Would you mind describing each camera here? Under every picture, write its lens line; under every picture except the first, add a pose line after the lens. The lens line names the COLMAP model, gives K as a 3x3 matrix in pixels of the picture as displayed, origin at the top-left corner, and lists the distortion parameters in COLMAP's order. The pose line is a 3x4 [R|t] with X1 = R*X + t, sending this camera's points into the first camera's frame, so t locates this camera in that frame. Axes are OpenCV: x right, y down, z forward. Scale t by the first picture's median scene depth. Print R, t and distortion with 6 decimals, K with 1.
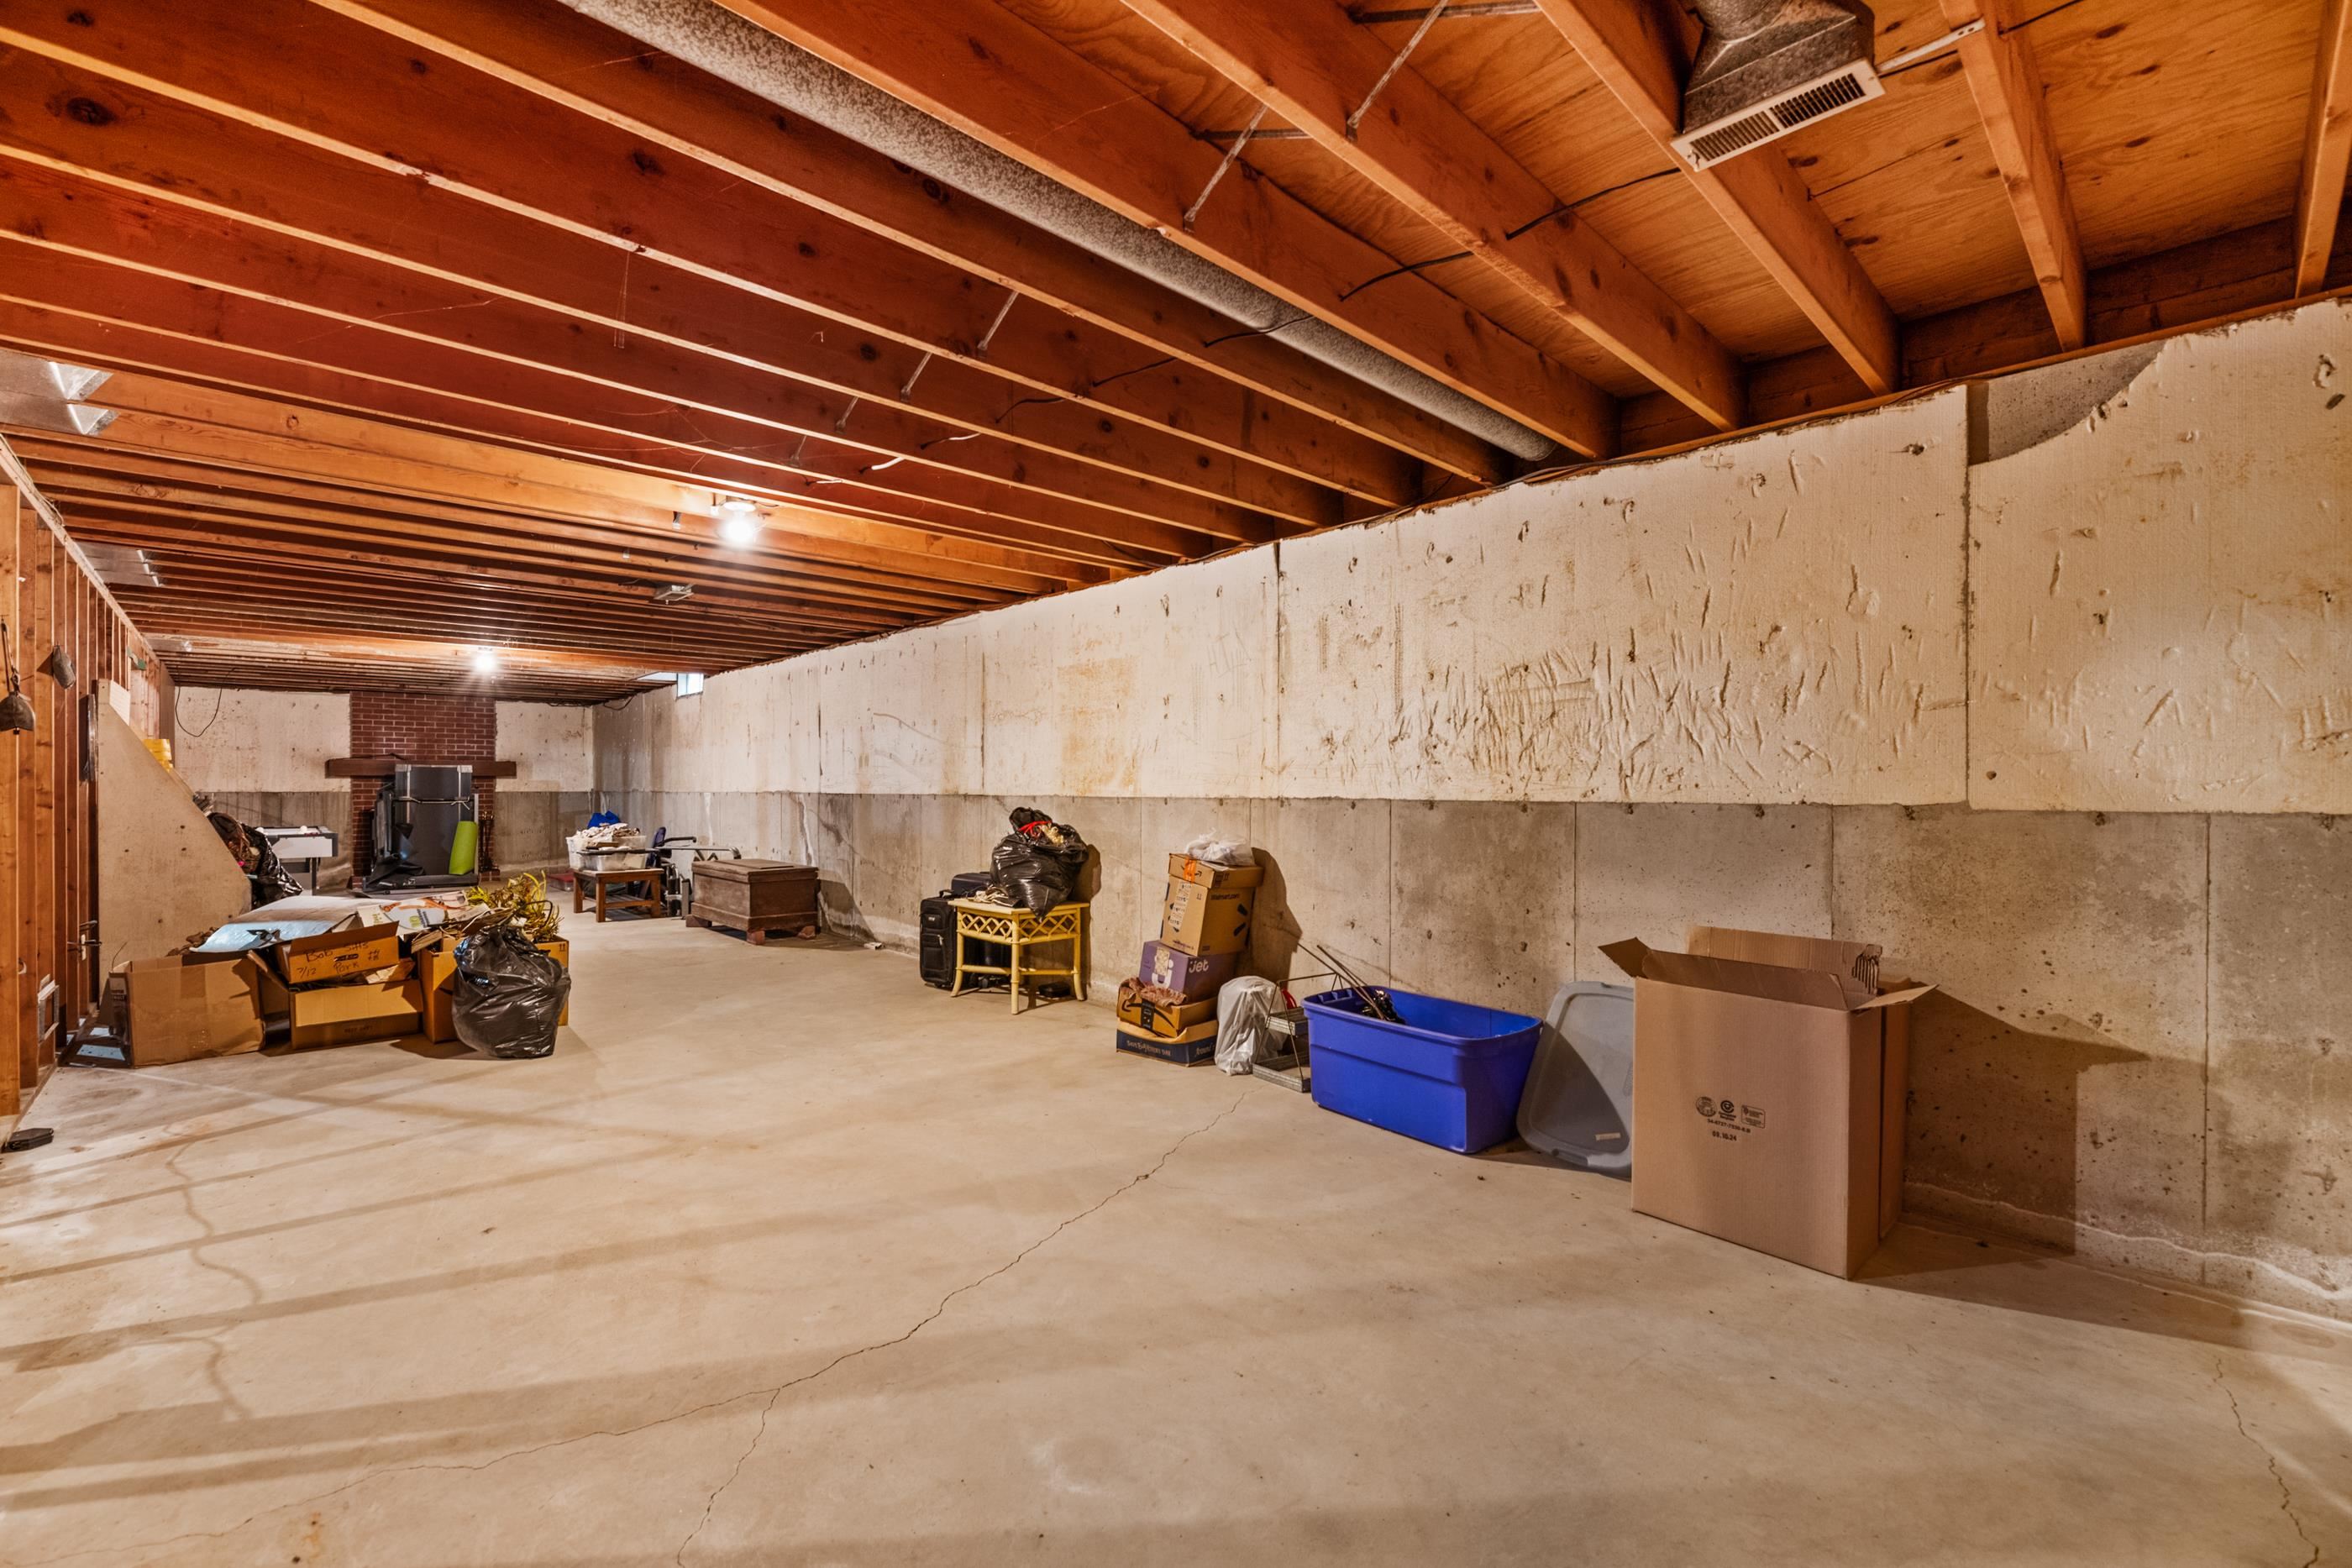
lens RADIAL K [[983.9, 0, 1172.8], [0, 983.9, 781.9], [0, 0, 1]] dist [-0.003628, -0.000494]
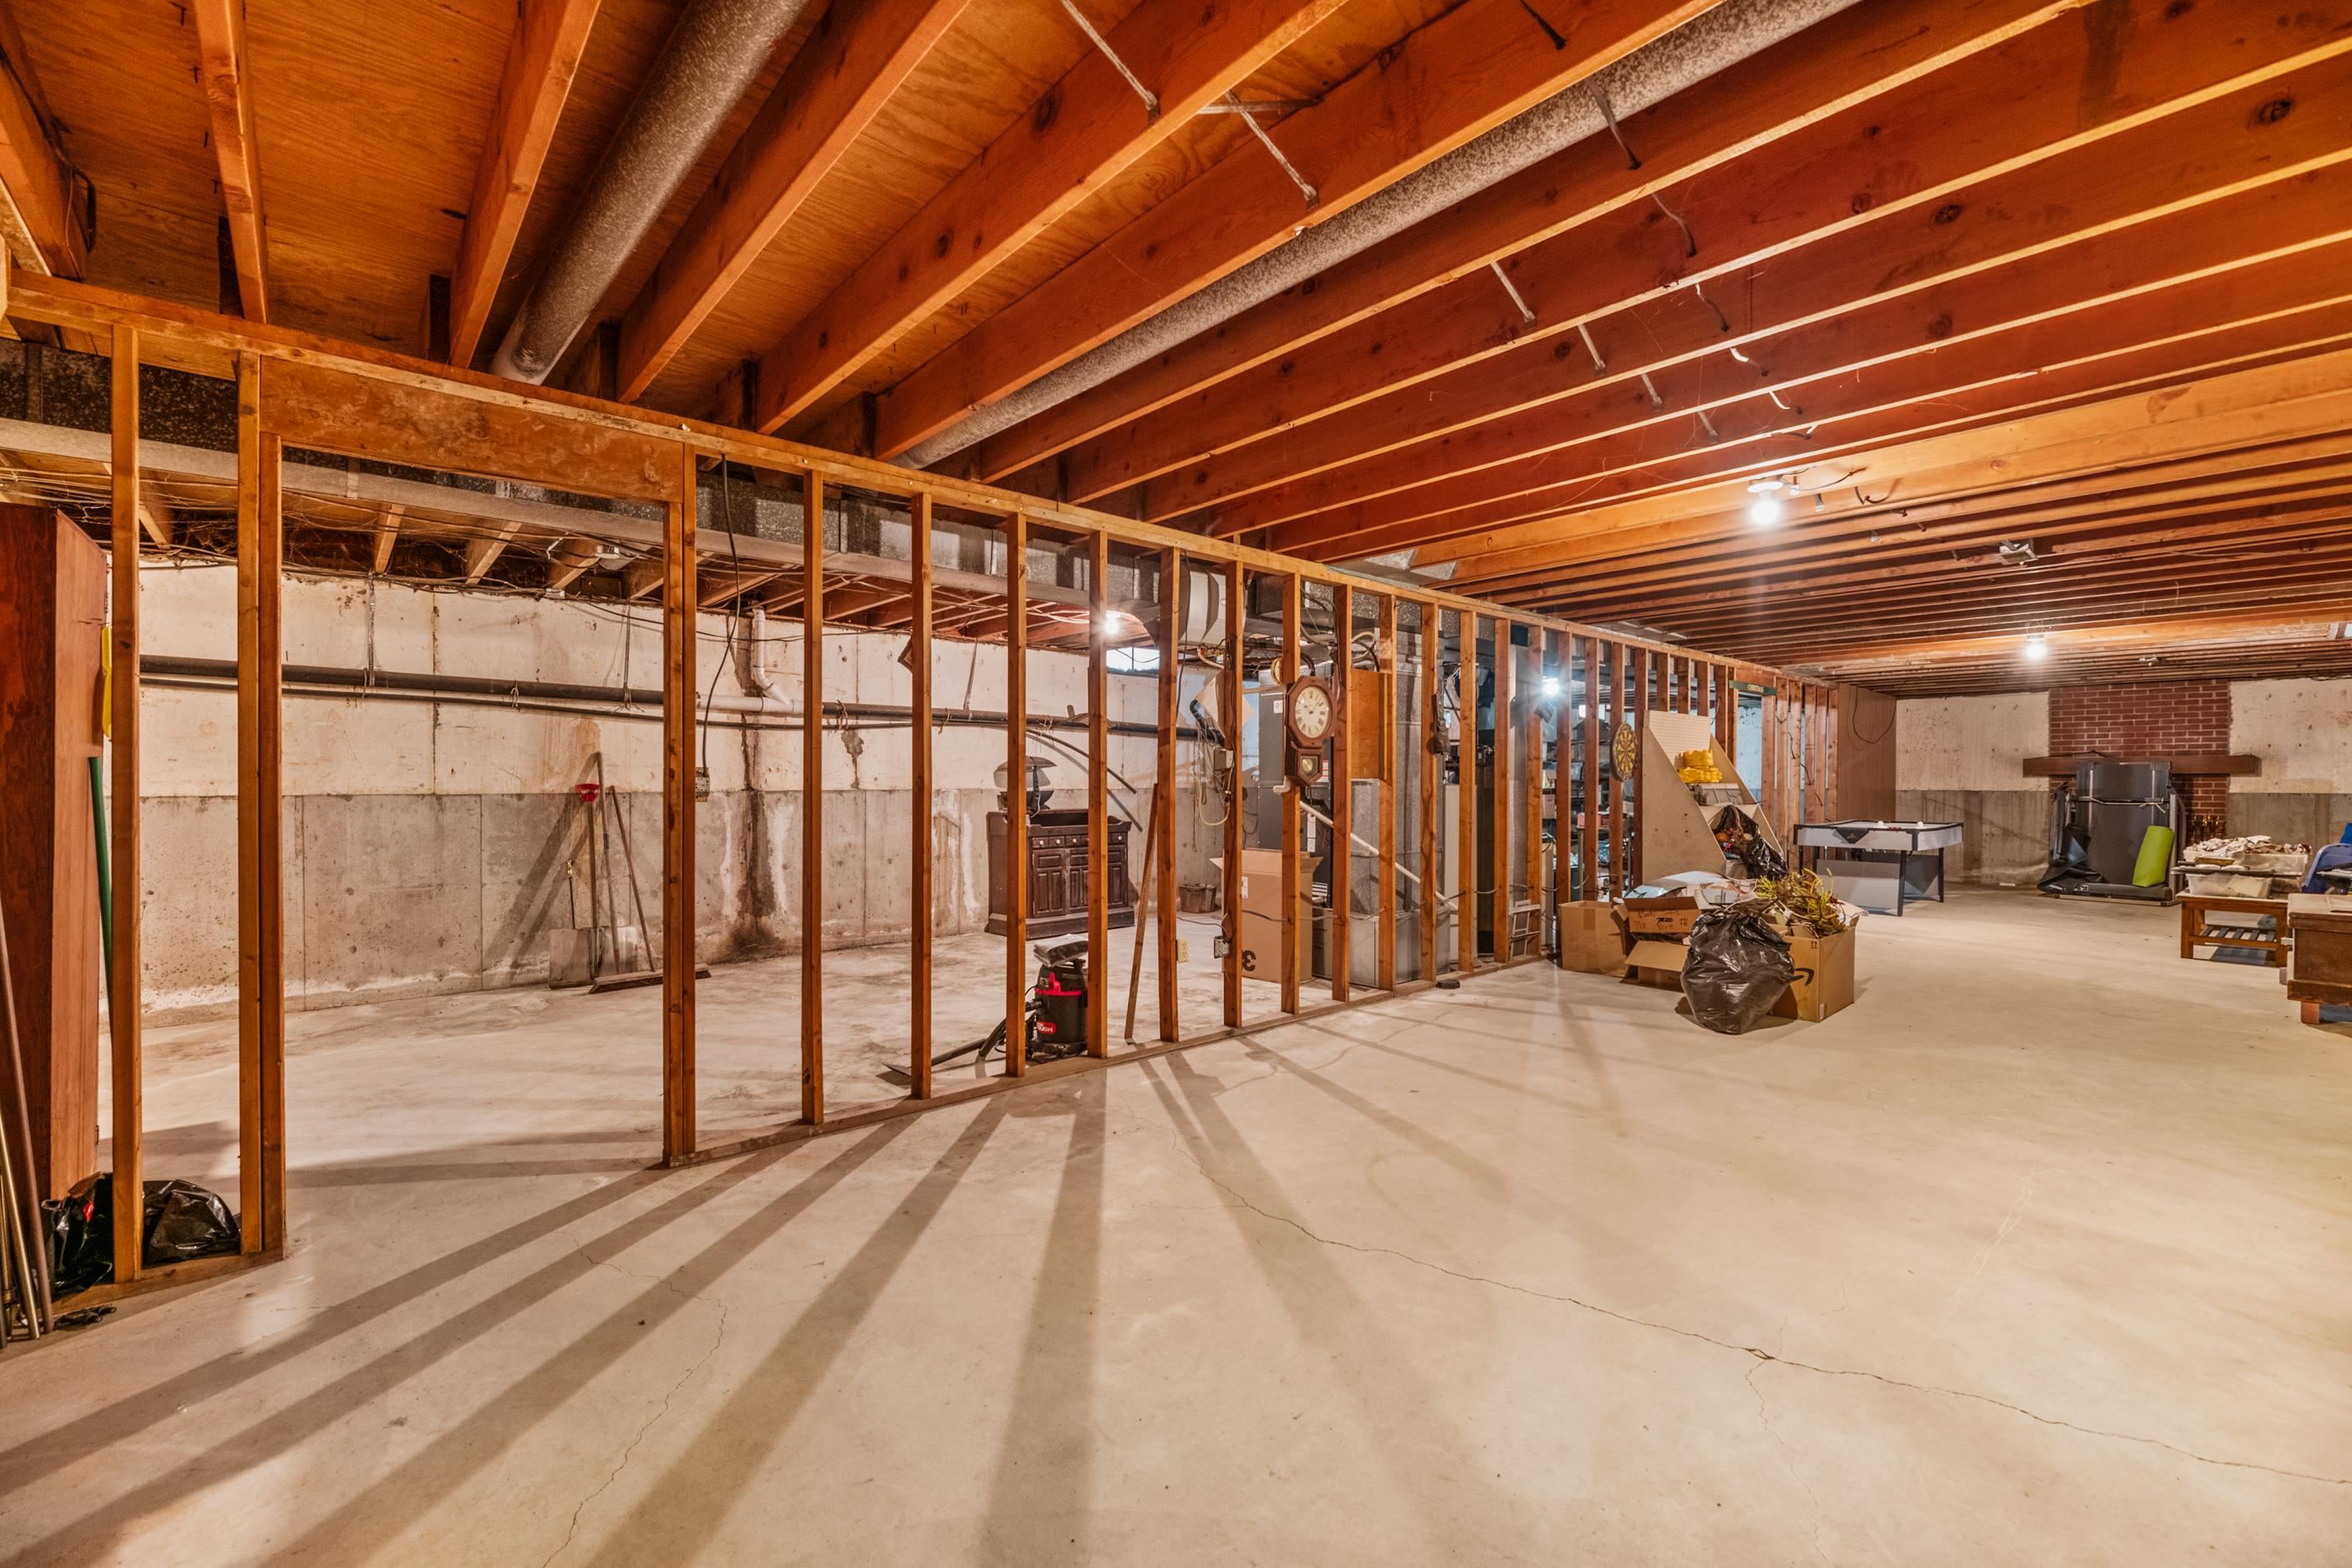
lens RADIAL K [[983.9, 0, 1172.8], [0, 983.9, 781.9], [0, 0, 1]] dist [-0.003628, -0.000494]
pose [[-0.038408, -0.001261, -0.999261, 0.579481], [0.002088, 0.999997, -0.001343, 0.001348], [0.999260, -0.002138, -0.038406, 0.530151]]
